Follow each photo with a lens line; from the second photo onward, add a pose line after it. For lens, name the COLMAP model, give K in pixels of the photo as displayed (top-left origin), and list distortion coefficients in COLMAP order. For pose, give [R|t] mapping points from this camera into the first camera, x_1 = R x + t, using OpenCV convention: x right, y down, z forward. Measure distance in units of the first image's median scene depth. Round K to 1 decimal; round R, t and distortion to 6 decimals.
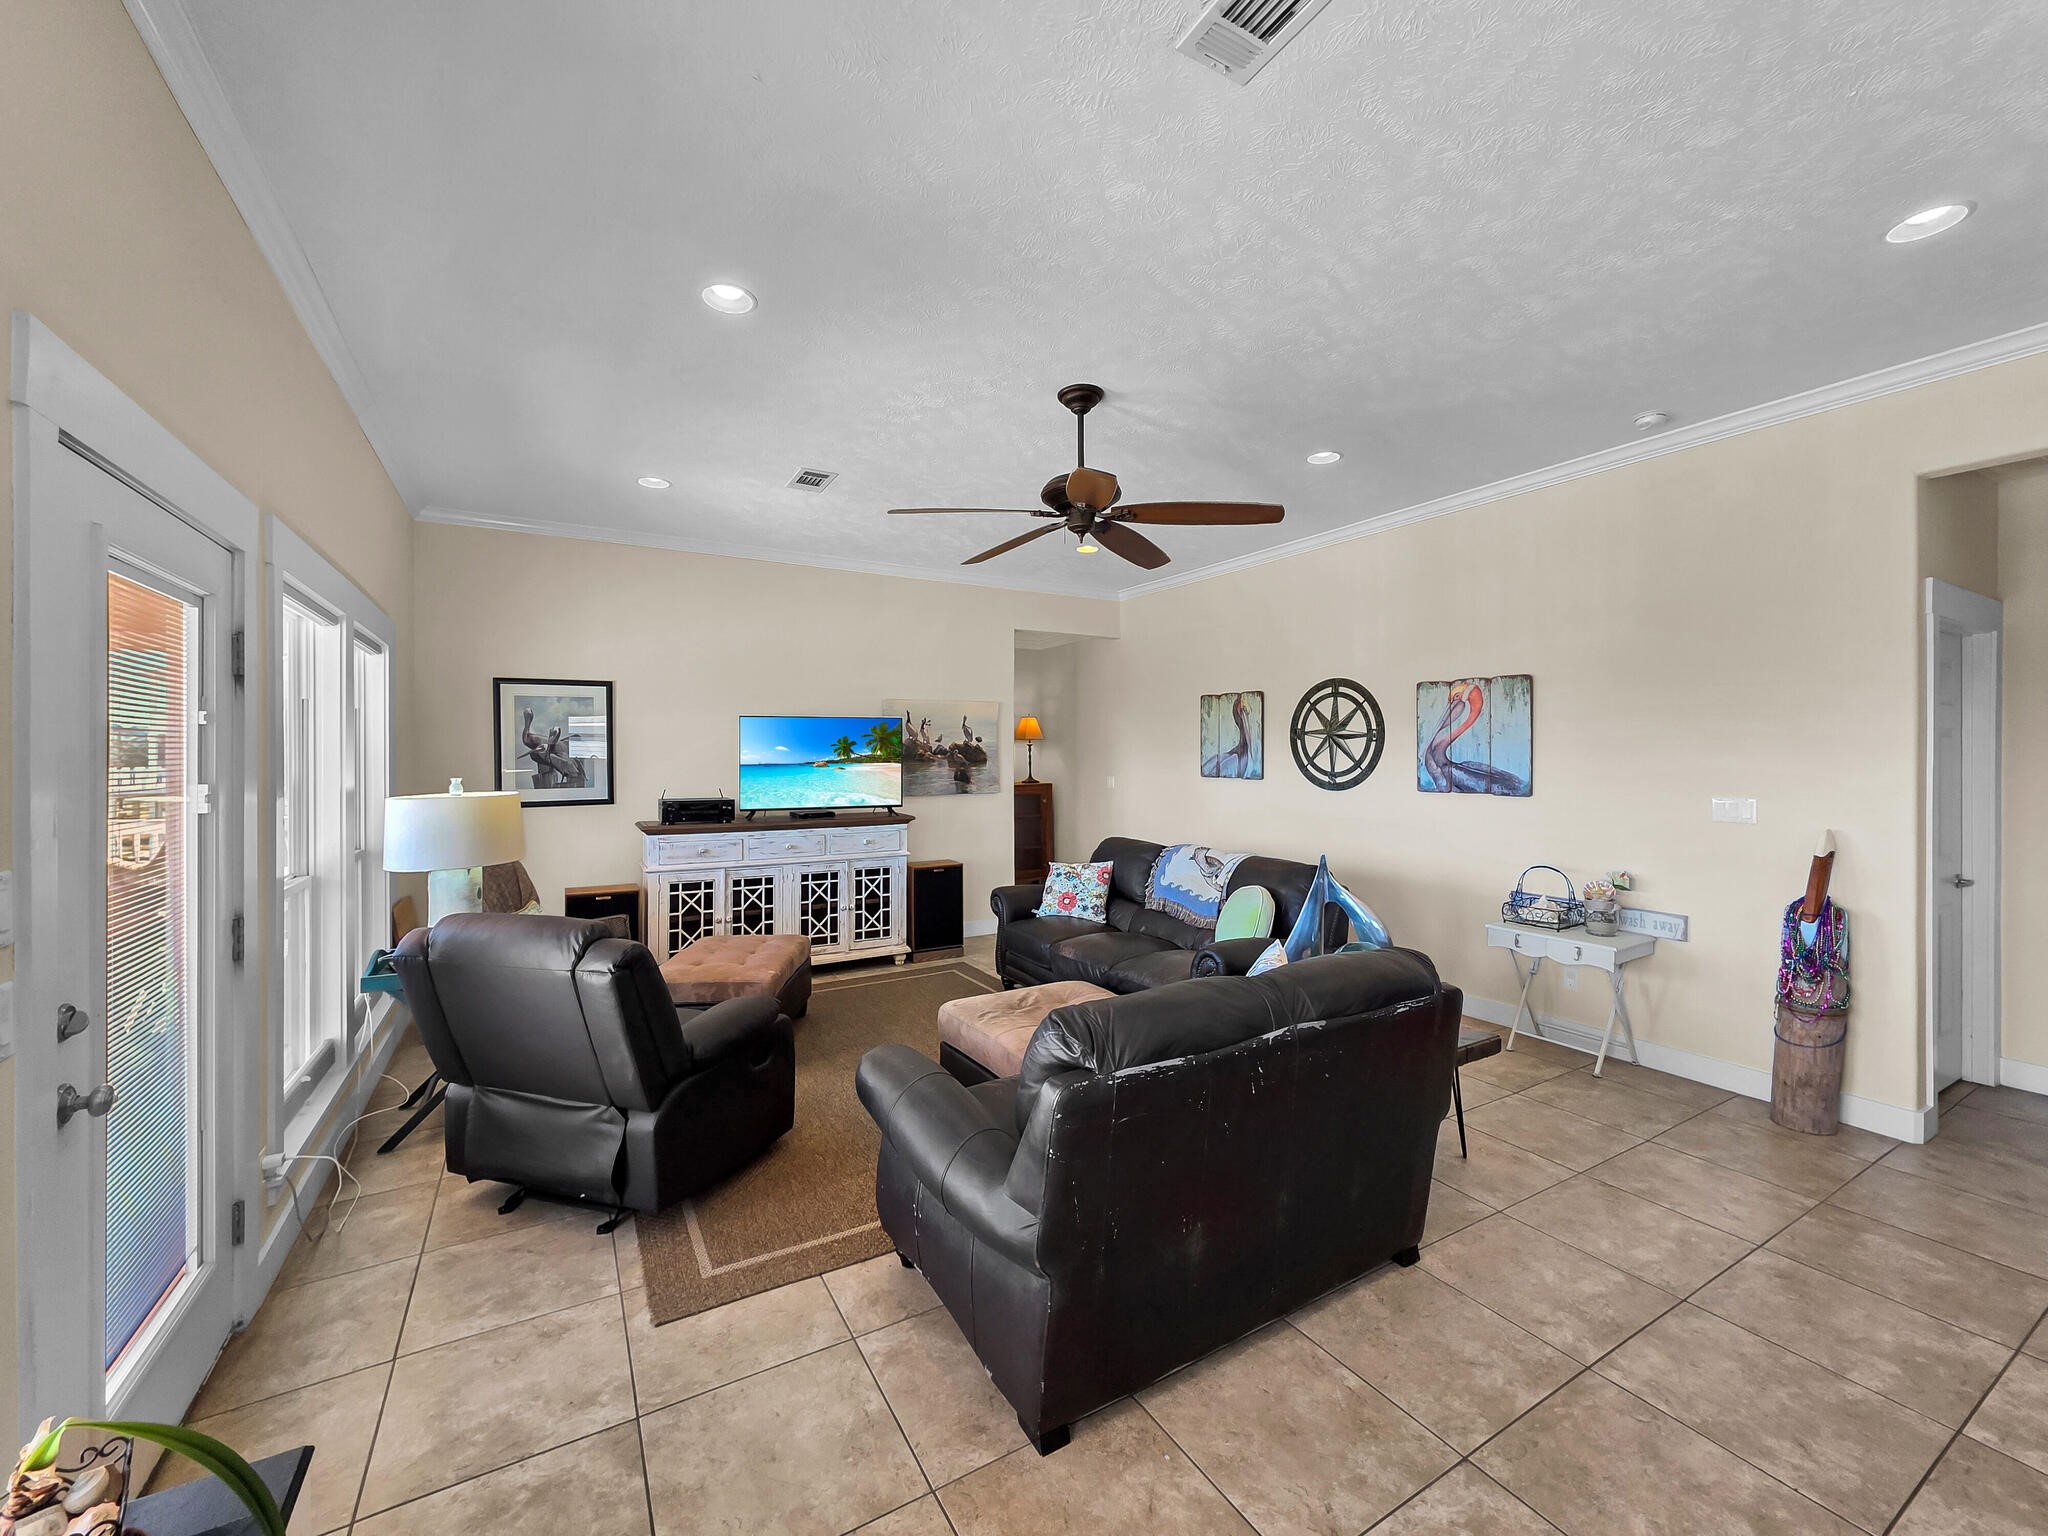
lens RADIAL K [[818.8, 0, 1023.6], [0, 818.8, 757.8], [0, 0, 1]] dist [-0.000151, 0.000413]
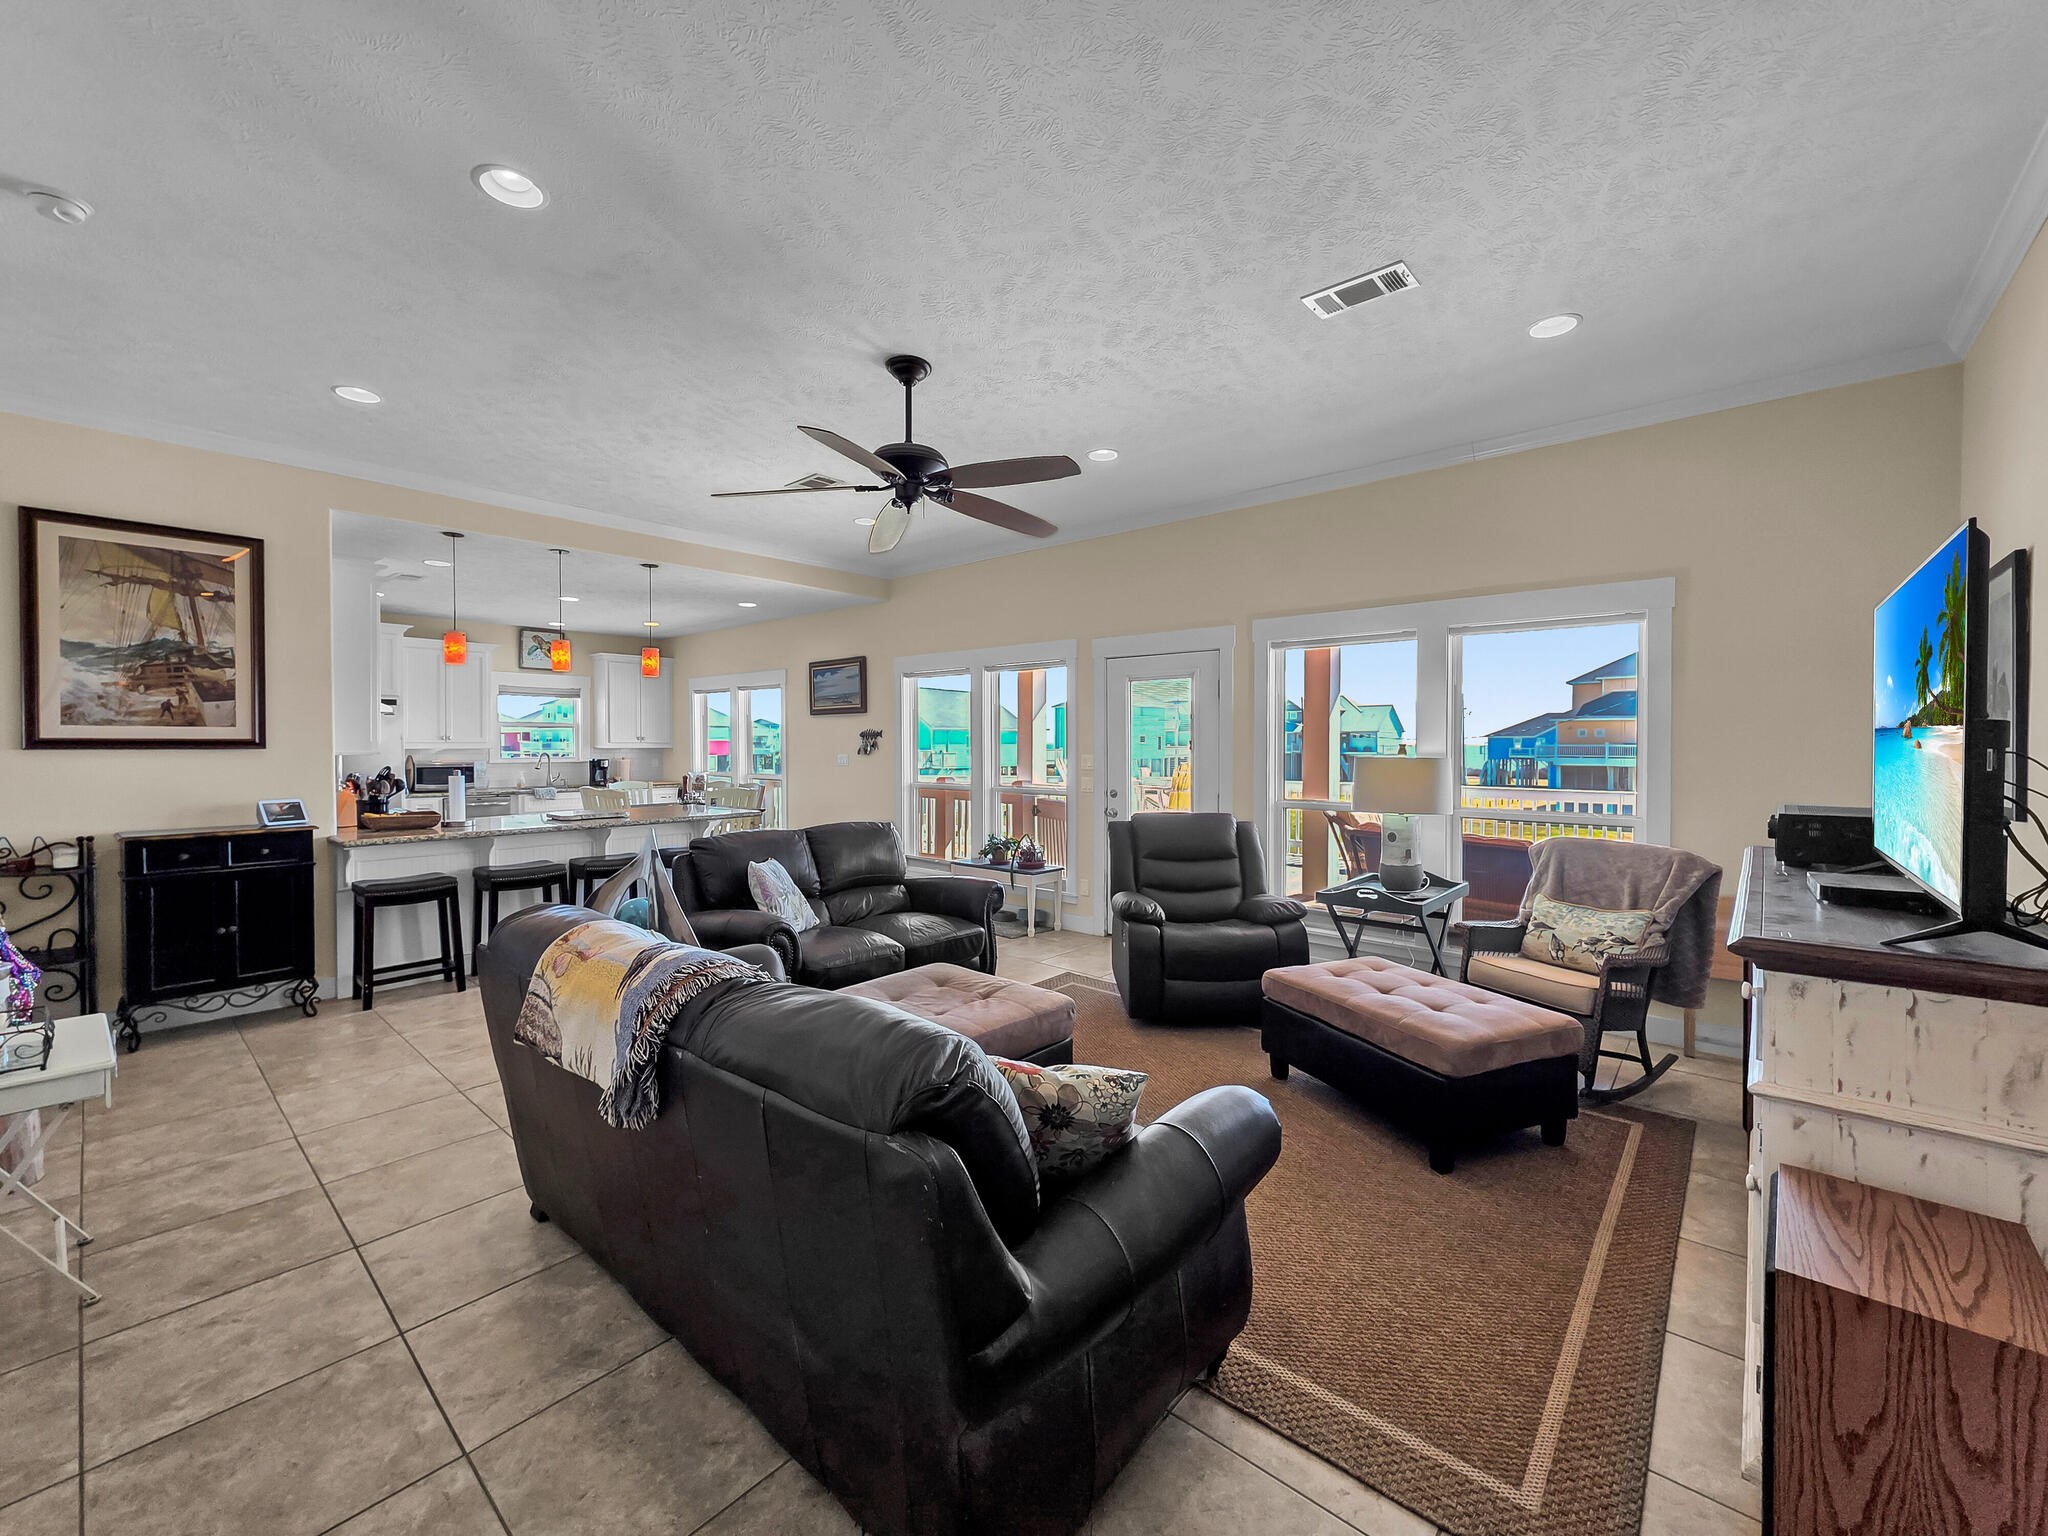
lens RADIAL K [[823.0, 0, 1024.8], [0, 823.0, 754.2], [0, 0, 1]] dist [0.000808, -0.000153]
pose [[-0.948220, 0.006236, -0.317553, 0.162127], [0.001178, 0.999869, 0.016118, 0.012351], [0.317612, 0.014910, -0.948104, 1.266914]]
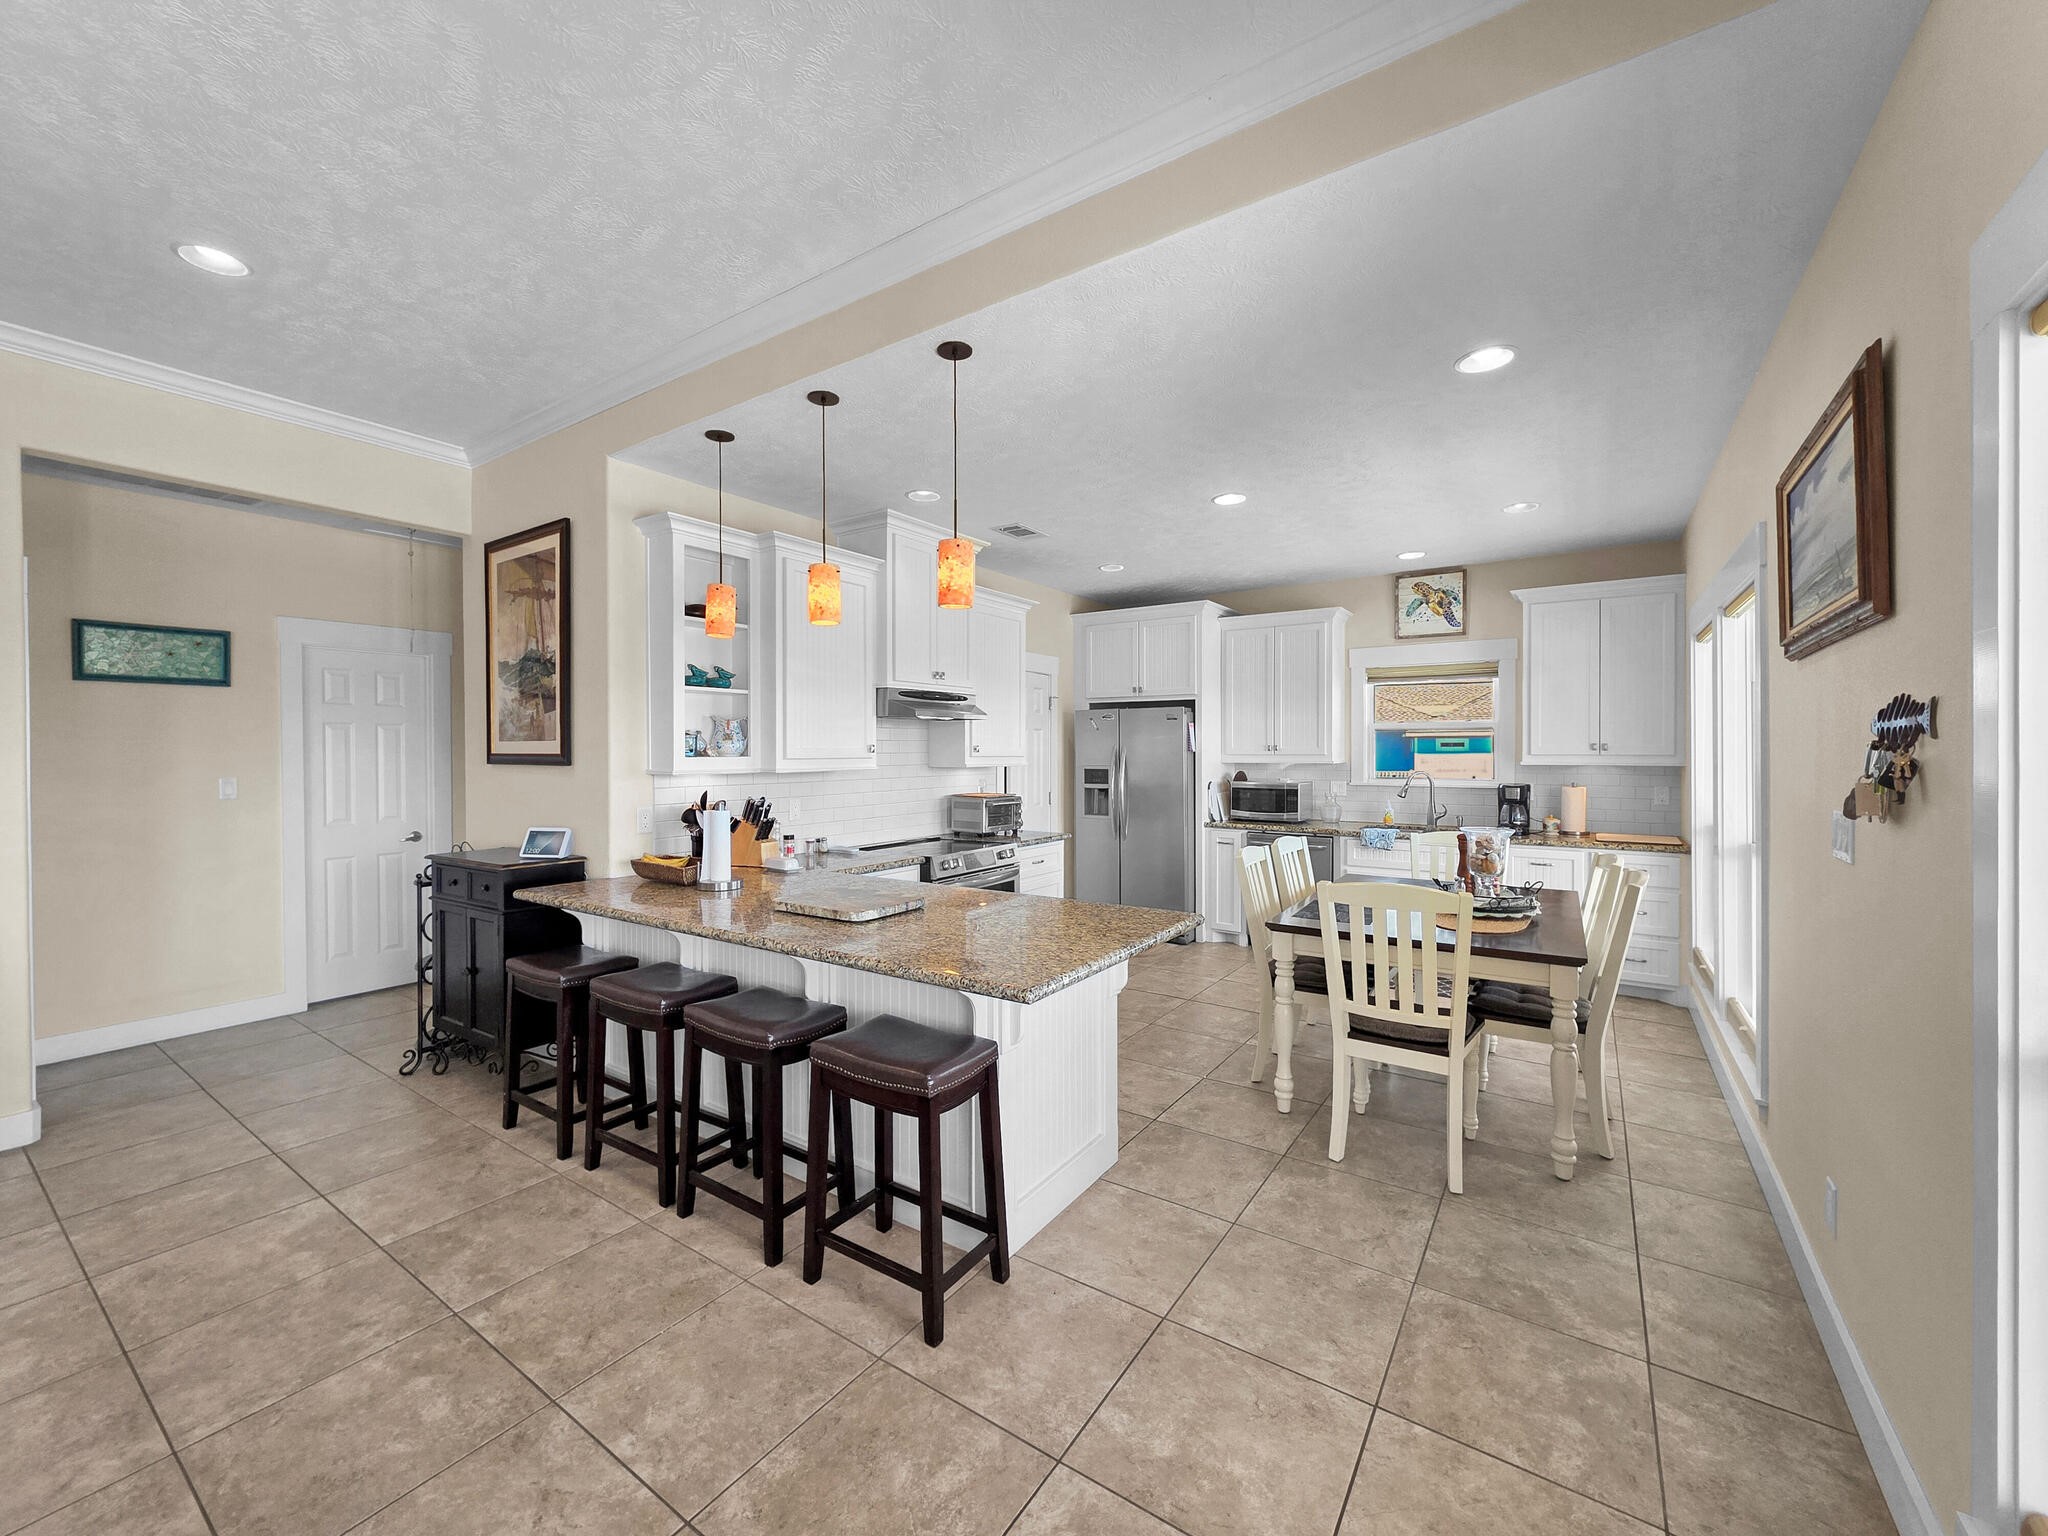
lens RADIAL K [[818.8, 0, 1023.6], [0, 818.8, 757.8], [0, 0, 1]] dist [-0.000151, 0.000413]
pose [[-0.431100, -0.003816, 0.902296, -0.165181], [0.004787, 0.999967, 0.006517, 0.010002], [-0.902292, 0.007128, -0.431067, 0.210391]]
